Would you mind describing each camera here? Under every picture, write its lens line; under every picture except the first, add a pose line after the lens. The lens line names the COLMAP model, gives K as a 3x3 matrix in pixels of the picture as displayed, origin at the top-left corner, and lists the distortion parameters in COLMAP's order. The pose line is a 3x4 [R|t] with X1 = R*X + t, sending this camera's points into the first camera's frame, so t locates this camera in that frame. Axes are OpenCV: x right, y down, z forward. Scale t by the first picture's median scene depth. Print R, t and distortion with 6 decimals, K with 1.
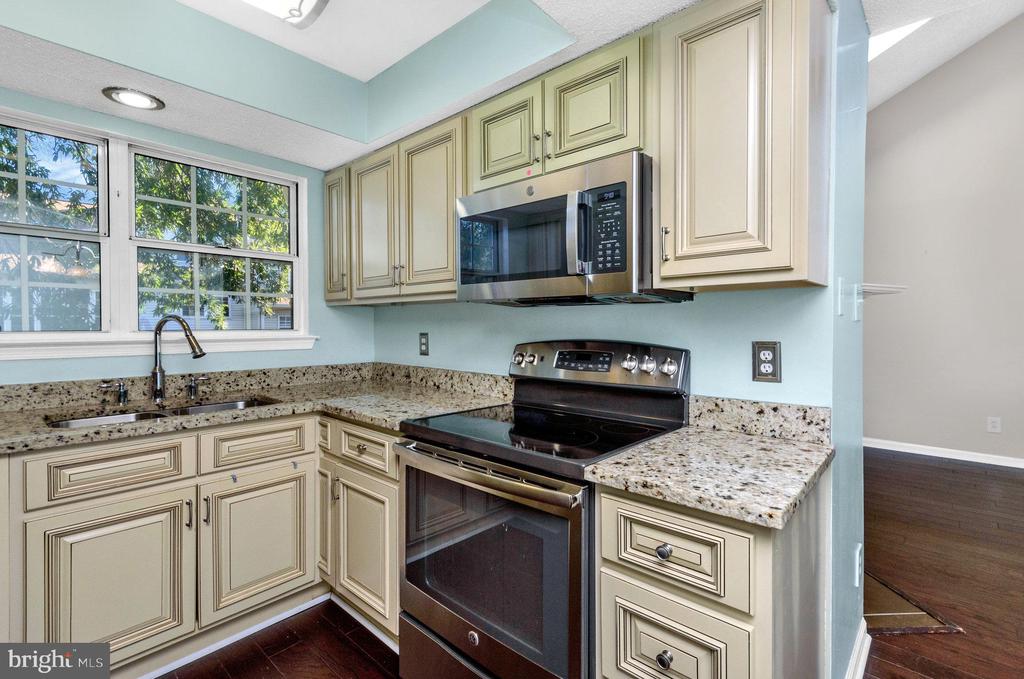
lens RADIAL K [[462.7, 0, 513.1], [0, 462.7, 330.1], [0, 0, 1]] dist [0.001725, 0.000251]
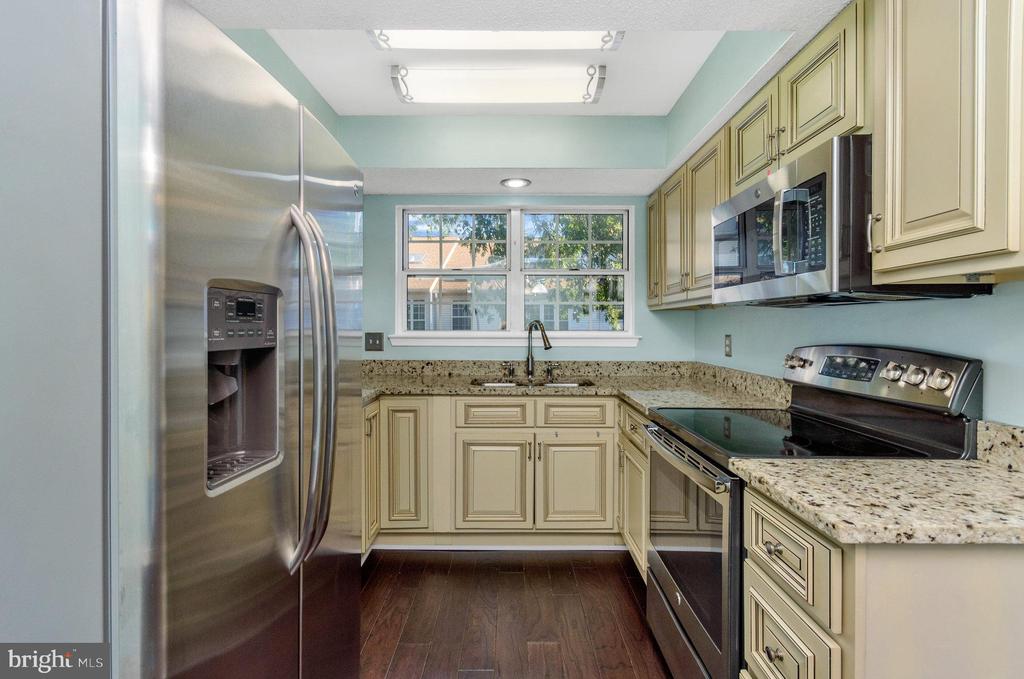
lens RADIAL K [[462.7, 0, 513.1], [0, 462.7, 330.1], [0, 0, 1]] dist [0.001725, 0.000251]
pose [[0.670978, 0.005894, -0.741454, 0.387859], [-0.009232, 0.999957, -0.000405, 0.001248], [0.741420, 0.007117, 0.671004, -0.063900]]
